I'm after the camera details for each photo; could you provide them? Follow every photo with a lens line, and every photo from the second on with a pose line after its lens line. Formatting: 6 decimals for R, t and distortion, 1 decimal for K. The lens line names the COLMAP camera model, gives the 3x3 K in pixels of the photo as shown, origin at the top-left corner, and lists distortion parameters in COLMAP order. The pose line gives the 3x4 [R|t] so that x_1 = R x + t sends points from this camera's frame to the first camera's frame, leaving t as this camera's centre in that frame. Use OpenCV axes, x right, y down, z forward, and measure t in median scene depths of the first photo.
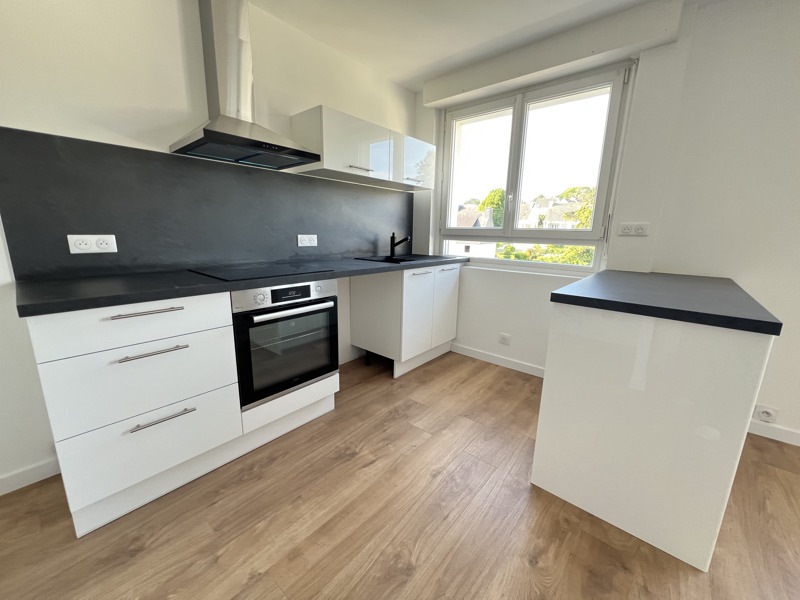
lens RADIAL K [[320.7, 0, 398.4], [0, 320.7, 298.8], [0, 0, 1]] dist [-0.001470, 0.000127]
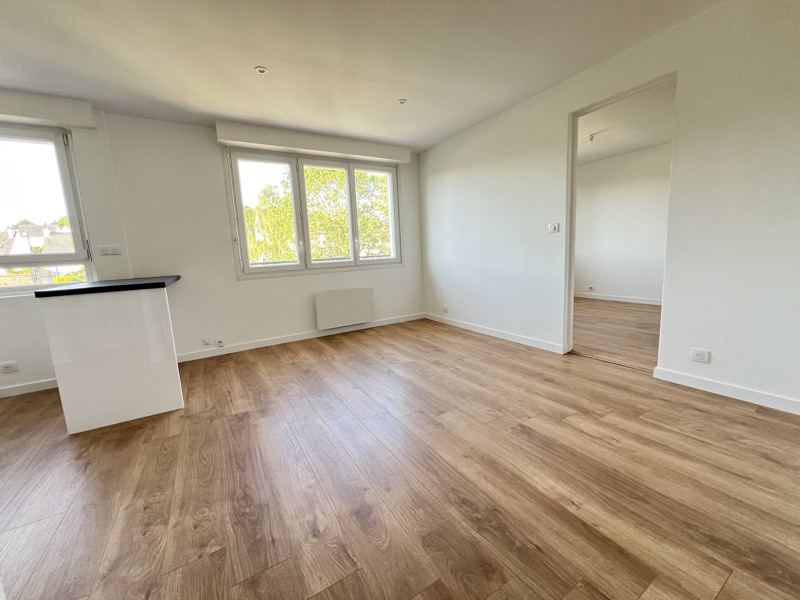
lens RADIAL K [[320.7, 0, 398.4], [0, 320.7, 298.8], [0, 0, 1]] dist [-0.001470, 0.000127]
pose [[0.315327, -0.172213, 0.933226, -0.200638], [0.254751, 0.962662, 0.091567, 0.167367], [-0.914150, 0.208866, 0.347425, -0.556159]]
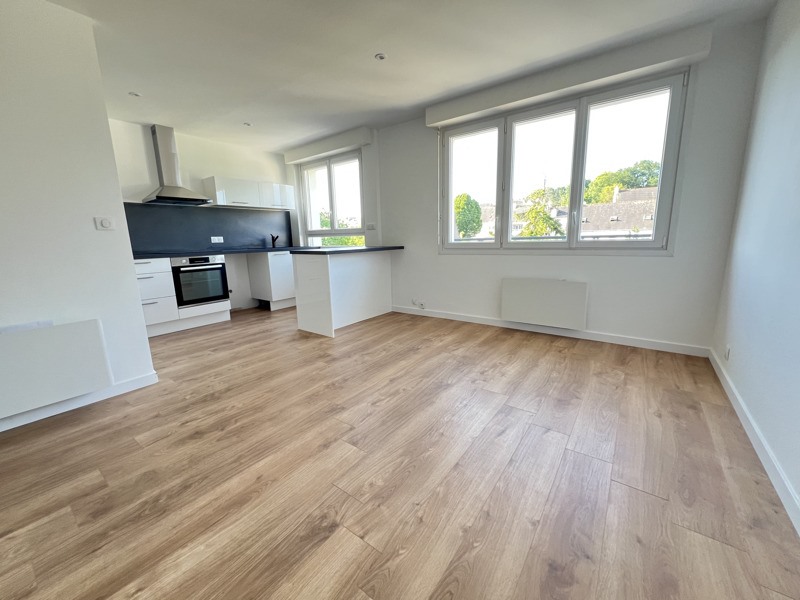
lens RADIAL K [[320.7, 0, 398.4], [0, 320.7, 298.8], [0, 0, 1]] dist [-0.001470, 0.000127]
pose [[0.996907, -0.056721, 0.054405, 0.705543], [0.057844, 0.998139, -0.019286, 0.284999], [-0.053210, 0.022373, 0.998333, -1.020186]]
